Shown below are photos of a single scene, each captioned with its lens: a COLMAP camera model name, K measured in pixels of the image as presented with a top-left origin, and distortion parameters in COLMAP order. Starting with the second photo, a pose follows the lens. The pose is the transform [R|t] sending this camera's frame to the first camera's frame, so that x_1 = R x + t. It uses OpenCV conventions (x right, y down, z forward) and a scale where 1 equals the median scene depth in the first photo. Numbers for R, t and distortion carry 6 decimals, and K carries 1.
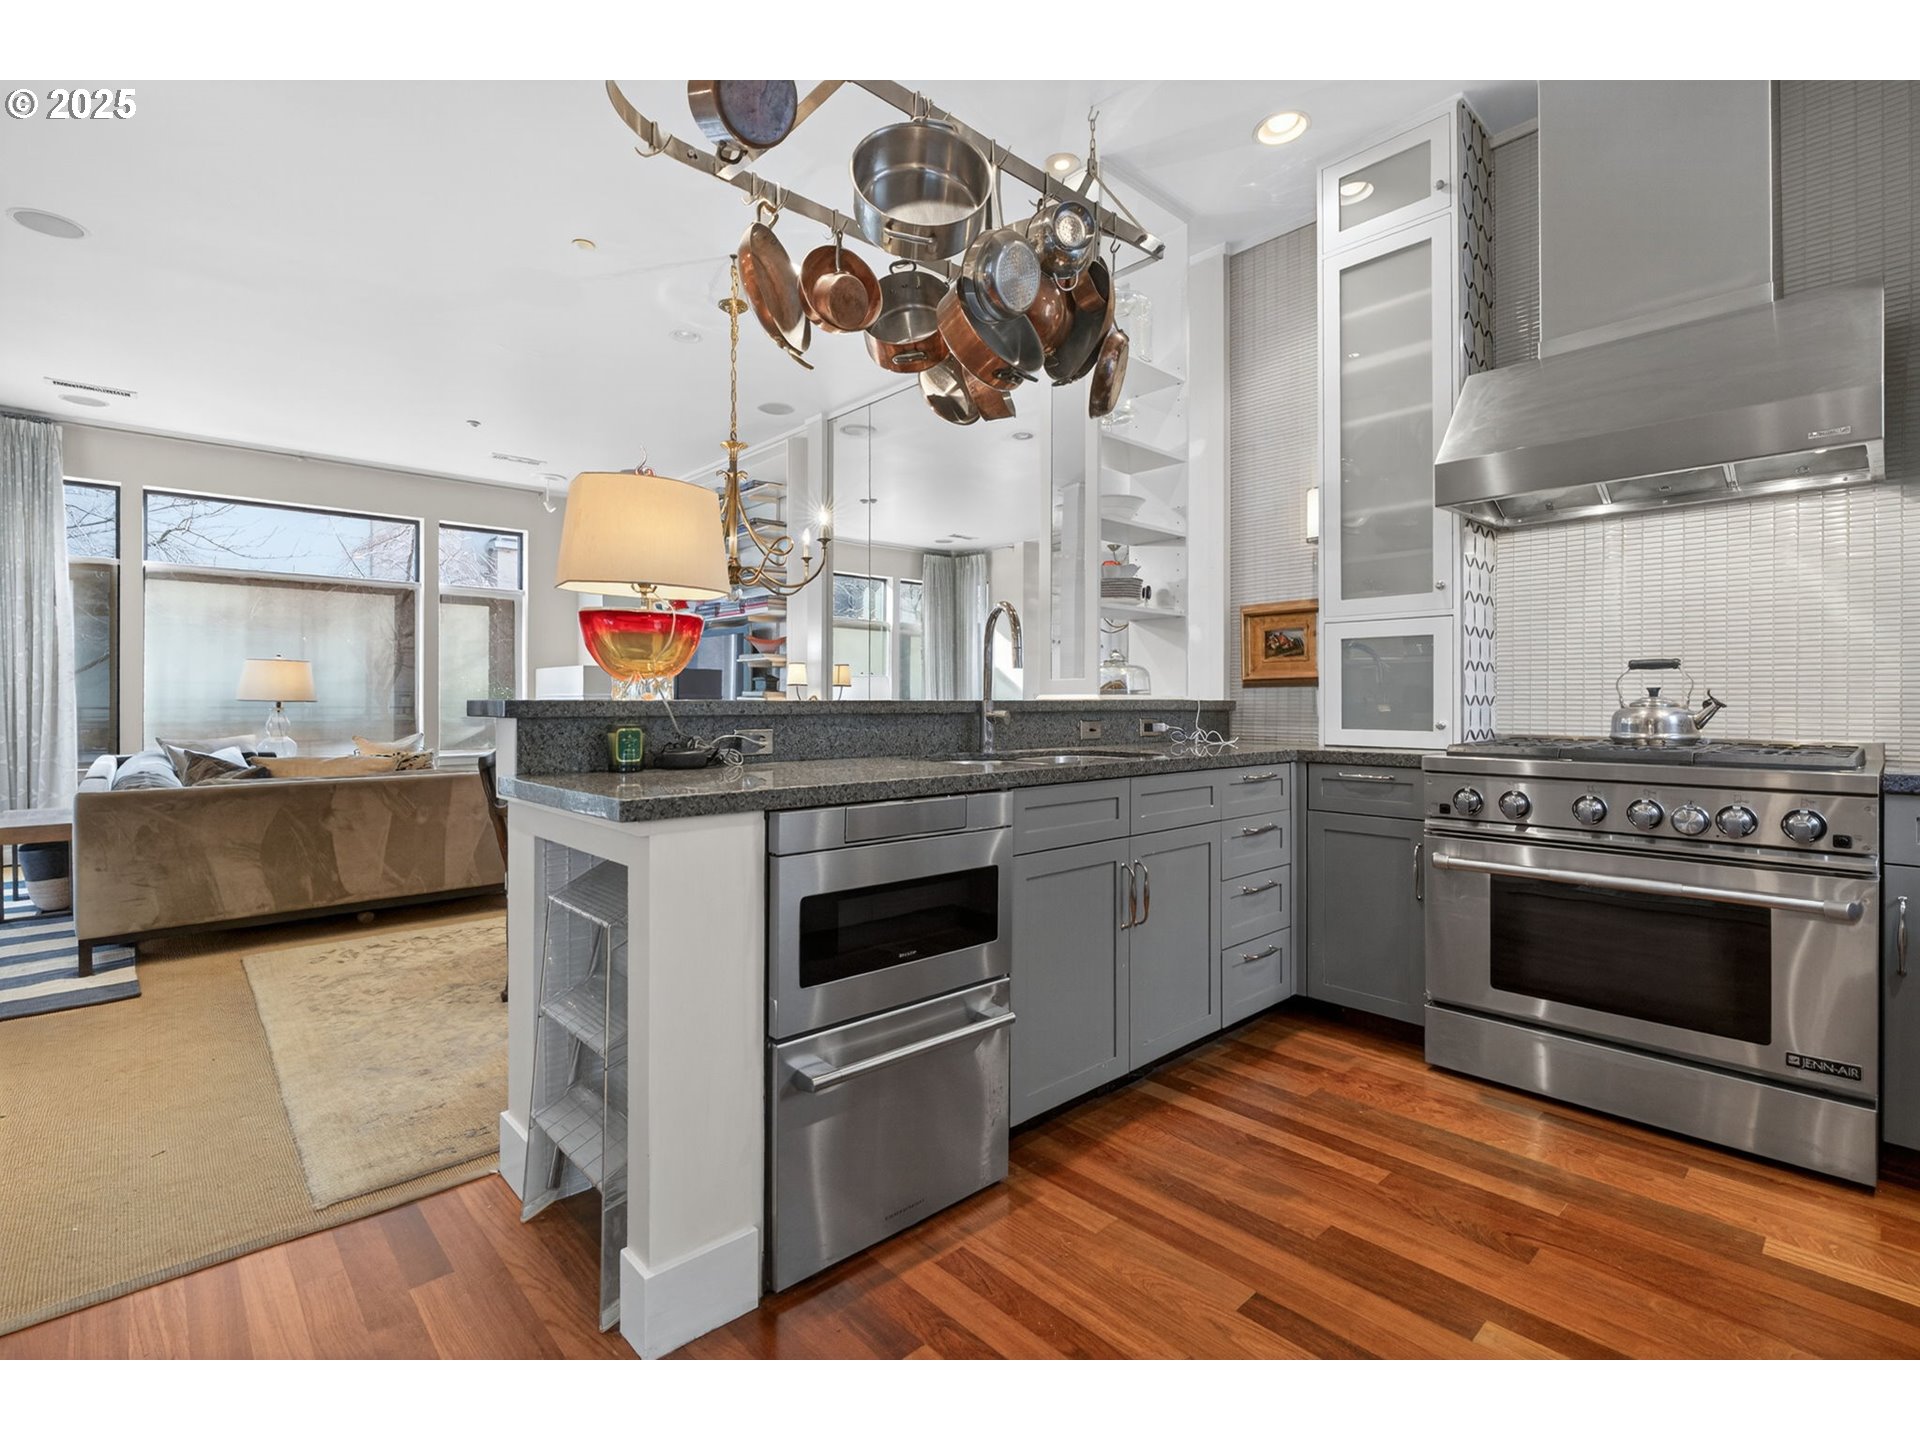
lens RADIAL K [[891.4, 0, 941.1], [0, 891.4, 691.5], [0, 0, 1]] dist [0.000294, -0.001696]
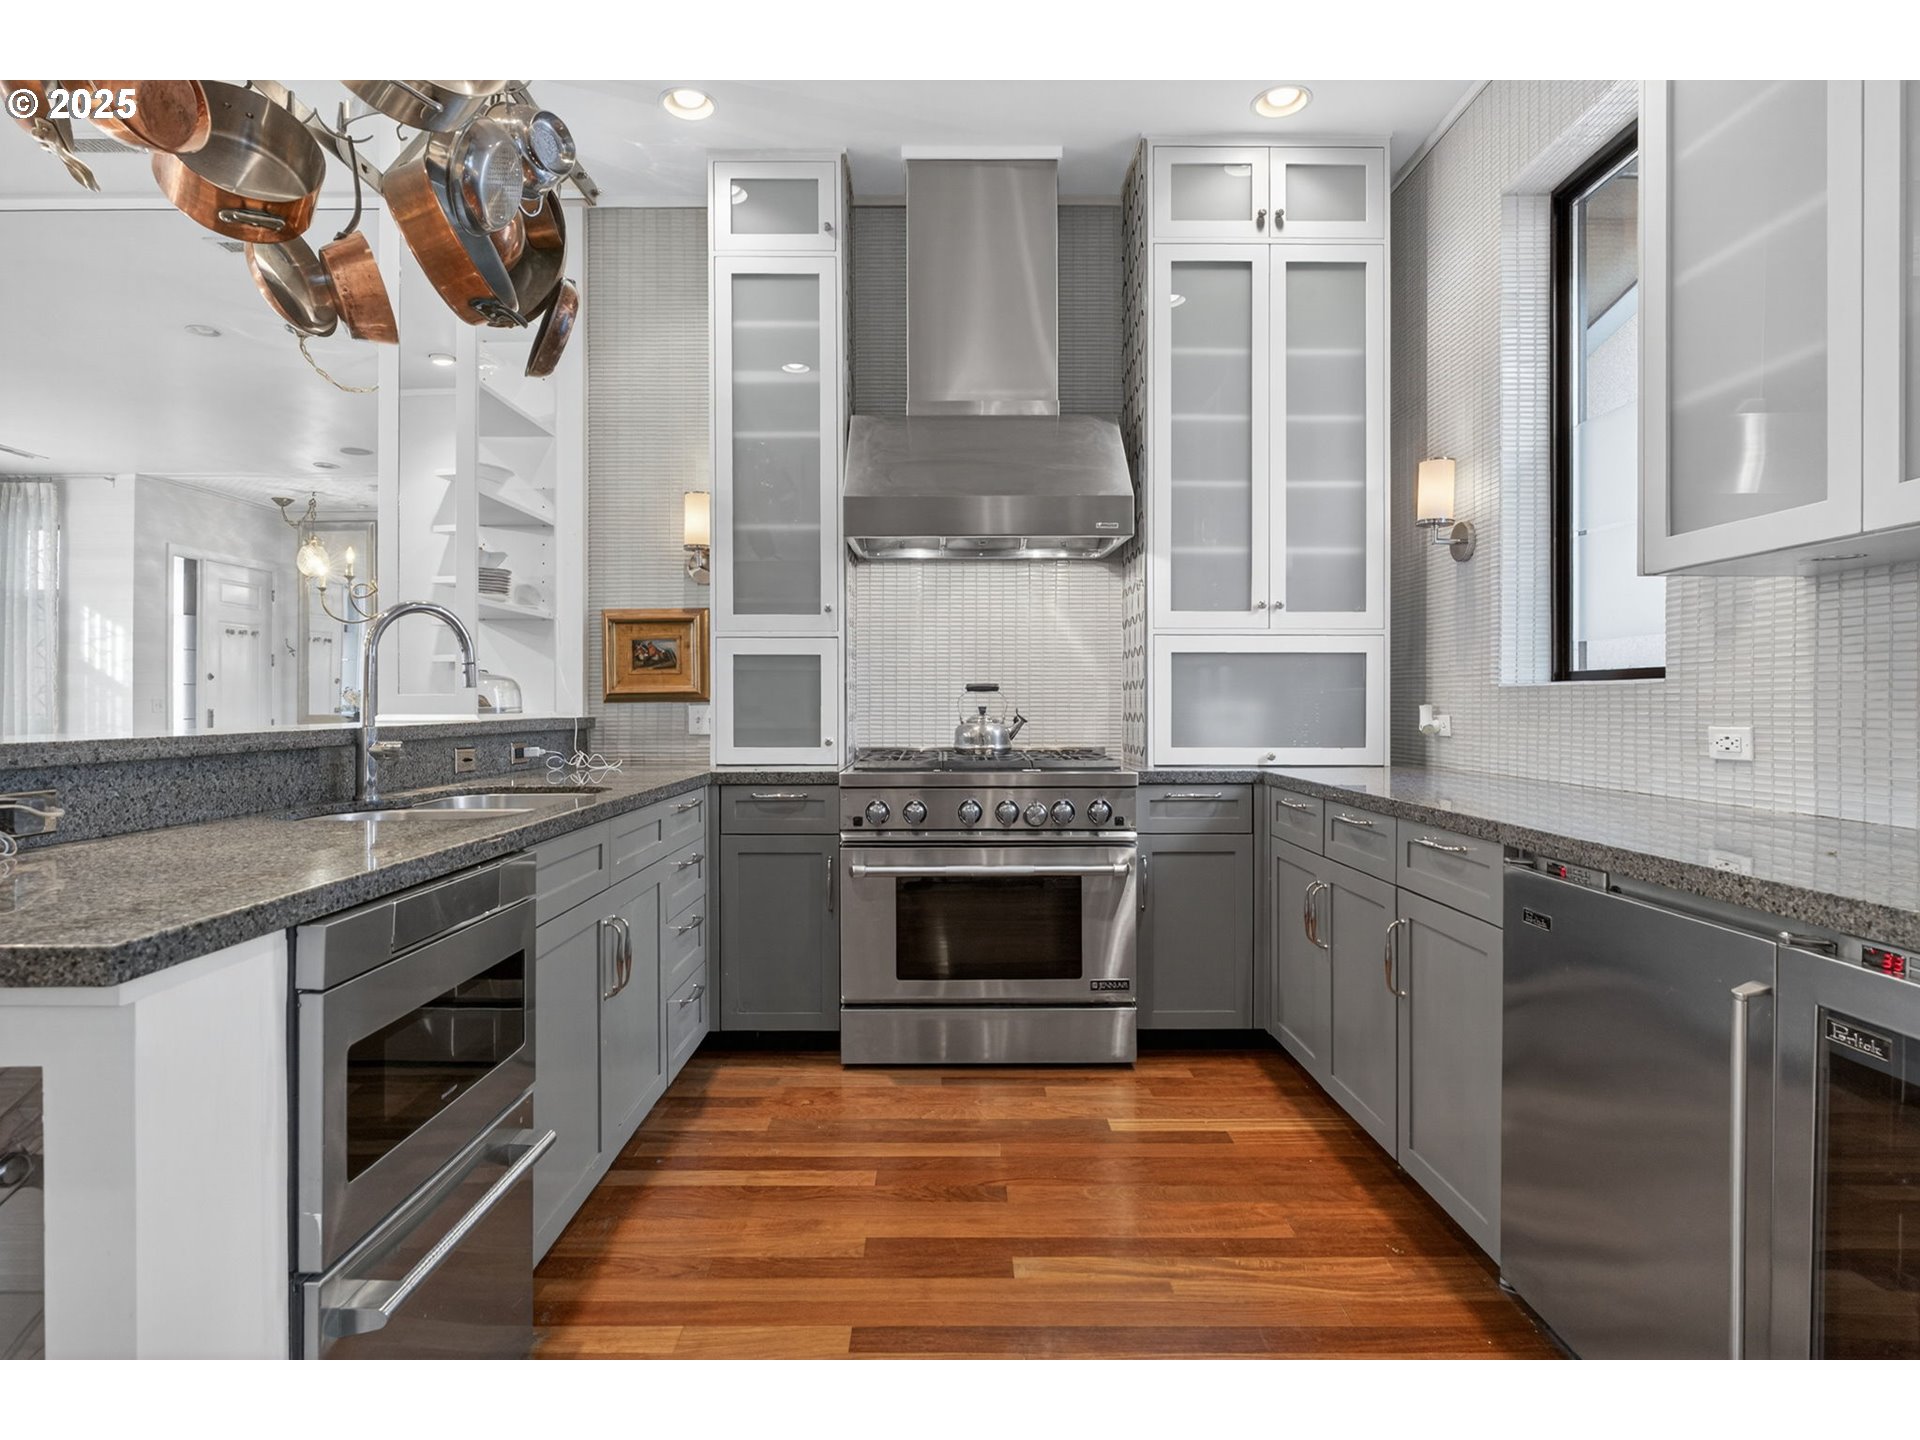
lens RADIAL K [[1016.6, 0, 967.4], [0, 1016.6, 691.5], [0, 0, 1]] dist [-0.012257, -0.000465]
pose [[0.662651, 0.006070, 0.748903, -0.195004], [-0.006564, 0.999976, -0.002298, -0.016837], [-0.748899, -0.003393, 0.662675, 0.072361]]
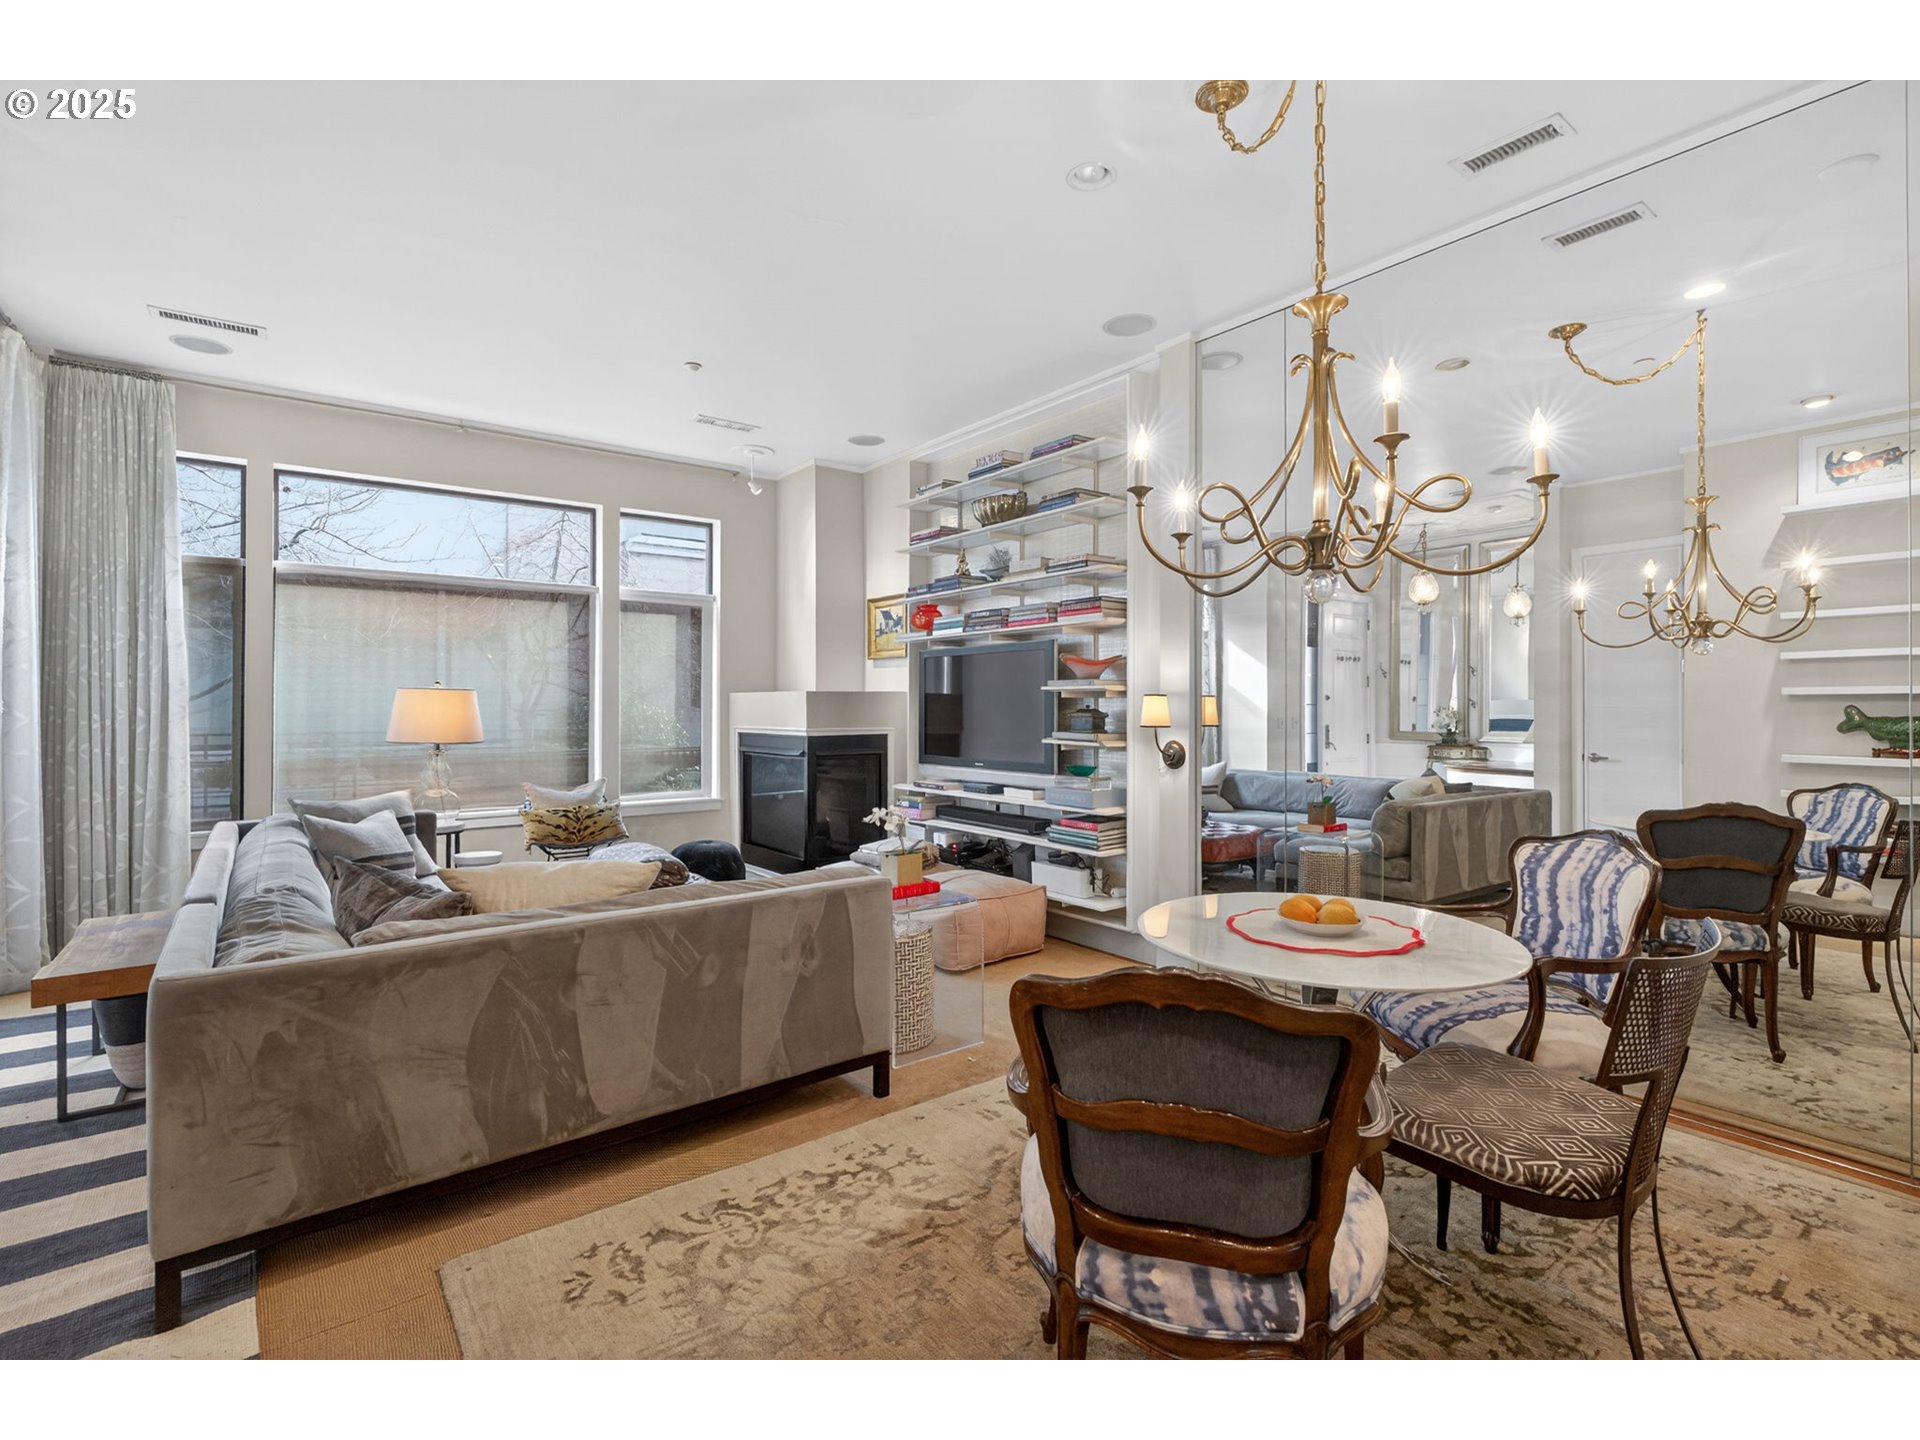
lens RADIAL K [[891.4, 0, 938.7], [0, 891.4, 692.9], [0, 0, 1]] dist [0.000294, -0.001696]
pose [[0.995999, -0.000127, -0.089370, -0.498069], [-0.000247, 0.999991, -0.004175, -0.056139], [0.089370, 0.004180, 0.995990, 0.557732]]
